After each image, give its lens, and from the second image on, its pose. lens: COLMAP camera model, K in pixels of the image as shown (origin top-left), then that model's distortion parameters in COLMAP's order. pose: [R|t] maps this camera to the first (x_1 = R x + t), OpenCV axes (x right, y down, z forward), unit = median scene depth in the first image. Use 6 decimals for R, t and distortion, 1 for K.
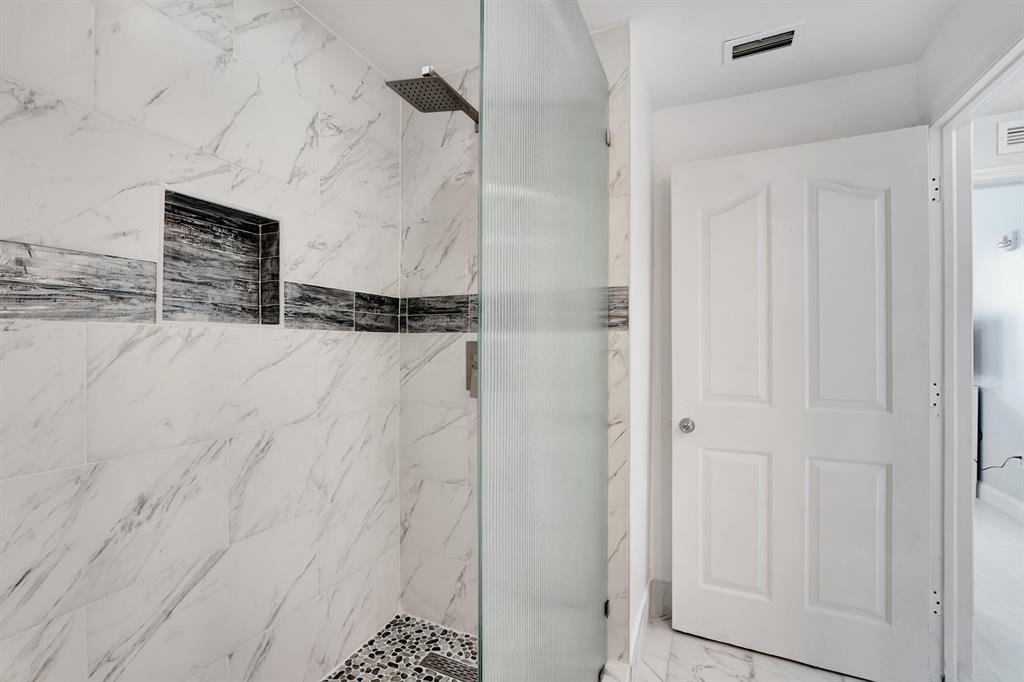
lens RADIAL K [[425.0, 0, 514.0], [0, 425.0, 346.8], [0, 0, 1]] dist [-0.015643, 0.001043]
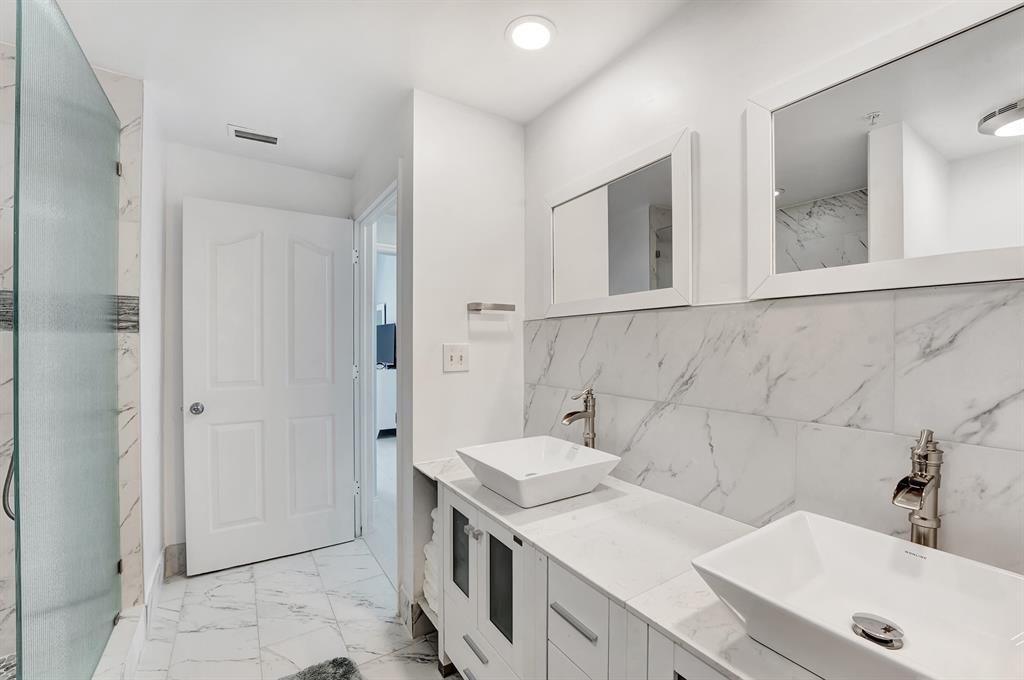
lens RADIAL K [[430.2, 0, 510.5], [0, 430.2, 345.0], [0, 0, 1]] dist [-0.024004, 0.000534]
pose [[0.549148, -0.002033, 0.835722, -0.145330], [0.001598, 0.999998, 0.001383, -0.002386], [-0.835723, 0.000576, 0.549150, -0.515293]]
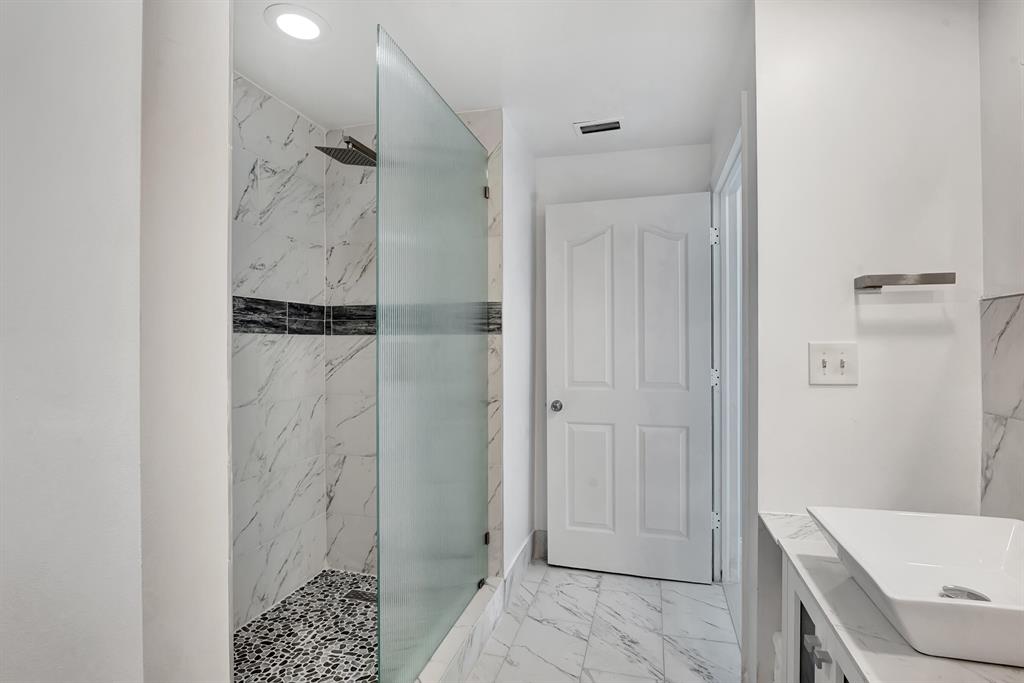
lens RADIAL K [[478.4, 0, 528.5], [0, 478.4, 344.3], [0, 0, 1]] dist [-0.012361, -0.000366]
pose [[0.987964, -0.004116, 0.154631, 0.106104], [0.004605, 0.999985, -0.002799, -0.000166], [-0.154617, 0.003477, 0.987968, -0.497090]]
